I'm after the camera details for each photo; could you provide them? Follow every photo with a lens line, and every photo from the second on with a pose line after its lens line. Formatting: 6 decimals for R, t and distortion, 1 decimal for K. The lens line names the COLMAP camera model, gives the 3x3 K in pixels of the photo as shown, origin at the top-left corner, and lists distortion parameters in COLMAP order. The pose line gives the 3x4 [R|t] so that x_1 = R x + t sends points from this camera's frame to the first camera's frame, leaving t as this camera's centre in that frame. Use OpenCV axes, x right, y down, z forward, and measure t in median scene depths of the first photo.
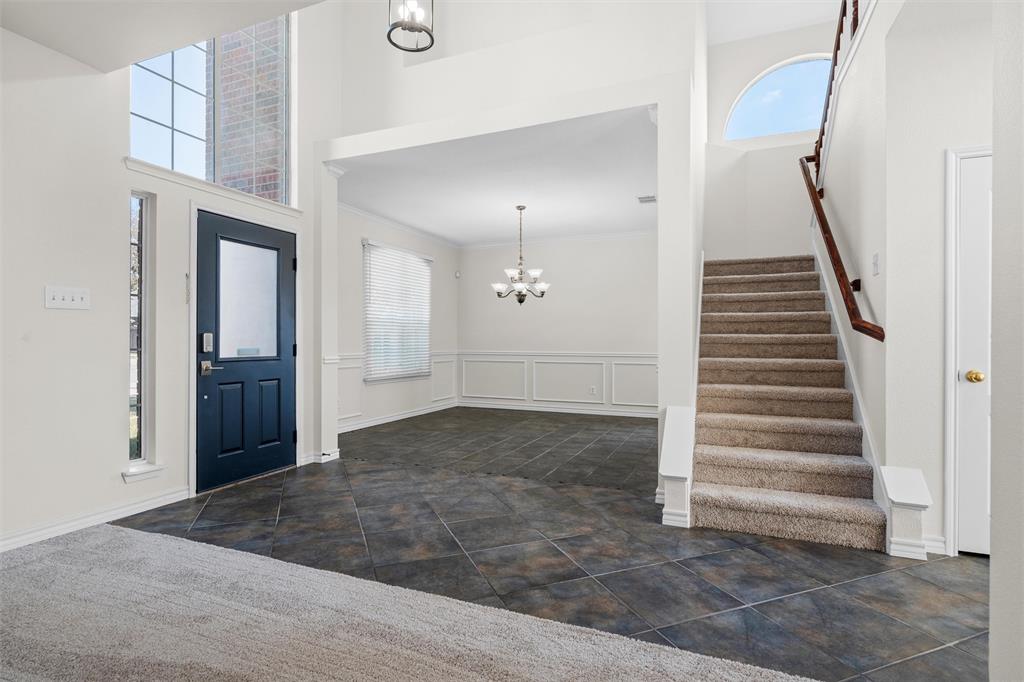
lens RADIAL K [[535.9, 0, 512.0], [0, 535.9, 341.0], [0, 0, 1]] dist [0.000285, 0.000590]
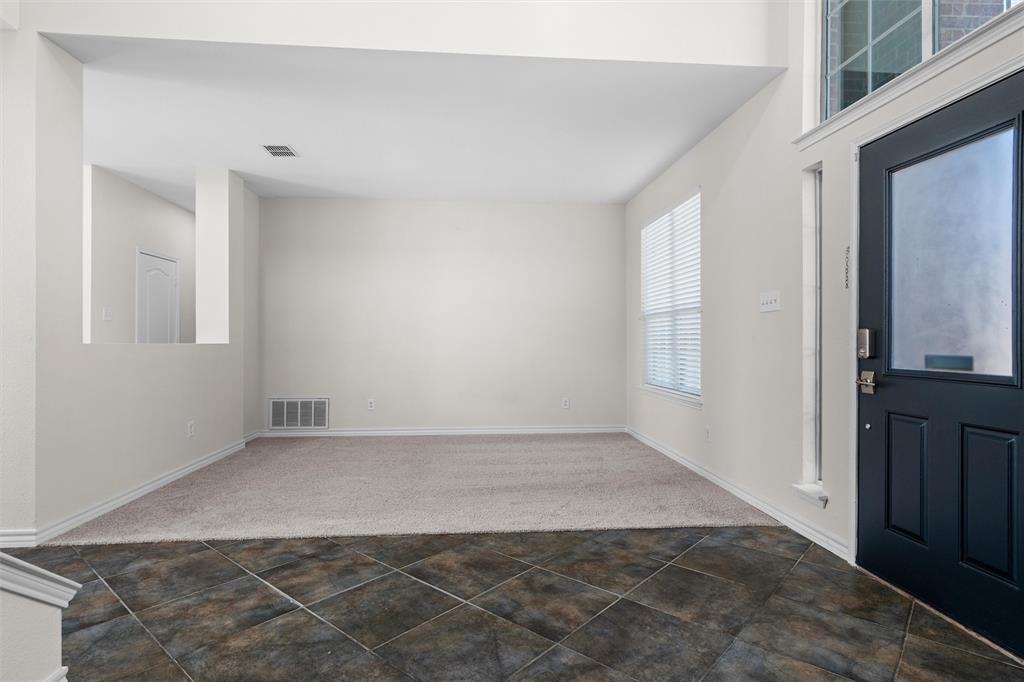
lens RADIAL K [[535.9, 0, 512.0], [0, 535.9, 341.0], [0, 0, 1]] dist [0.000285, 0.000590]
pose [[-0.888509, -0.003987, -0.458842, 0.139754], [-0.005270, 0.999985, 0.001516, 0.001513], [0.458829, 0.003764, -0.888516, 1.644749]]
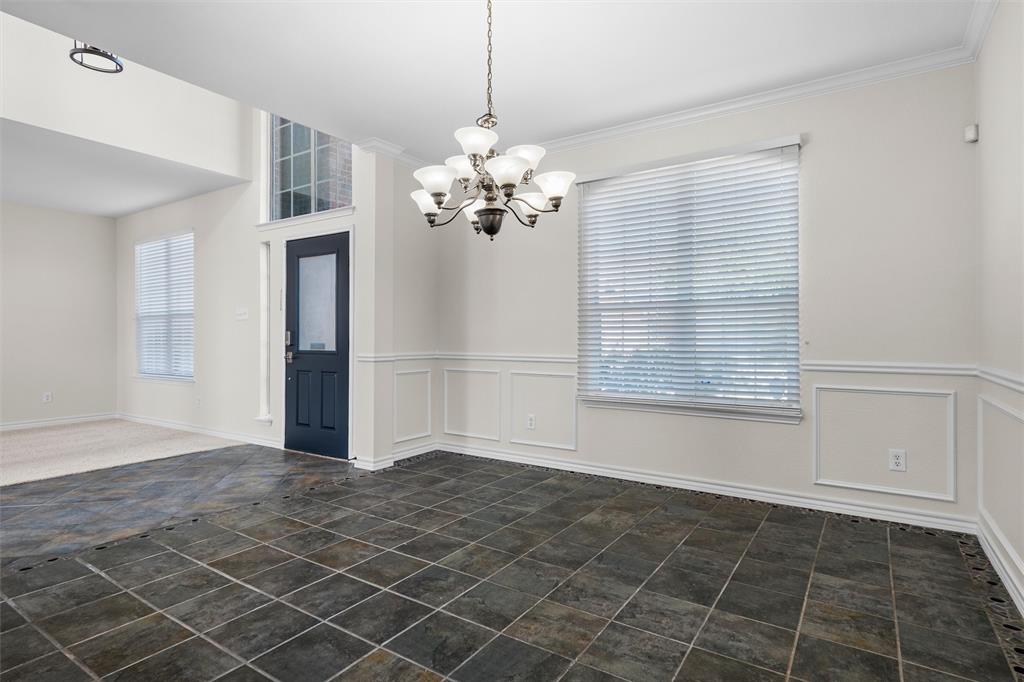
lens RADIAL K [[529.1, 0, 510.6], [0, 529.1, 332.0], [0, 0, 1]] dist [0.000362, -0.000156]
pose [[-0.183617, -0.015177, -0.982881, 0.750221], [-0.001480, 0.999884, -0.015163, 0.007657], [0.982997, -0.001330, -0.183618, 2.125324]]
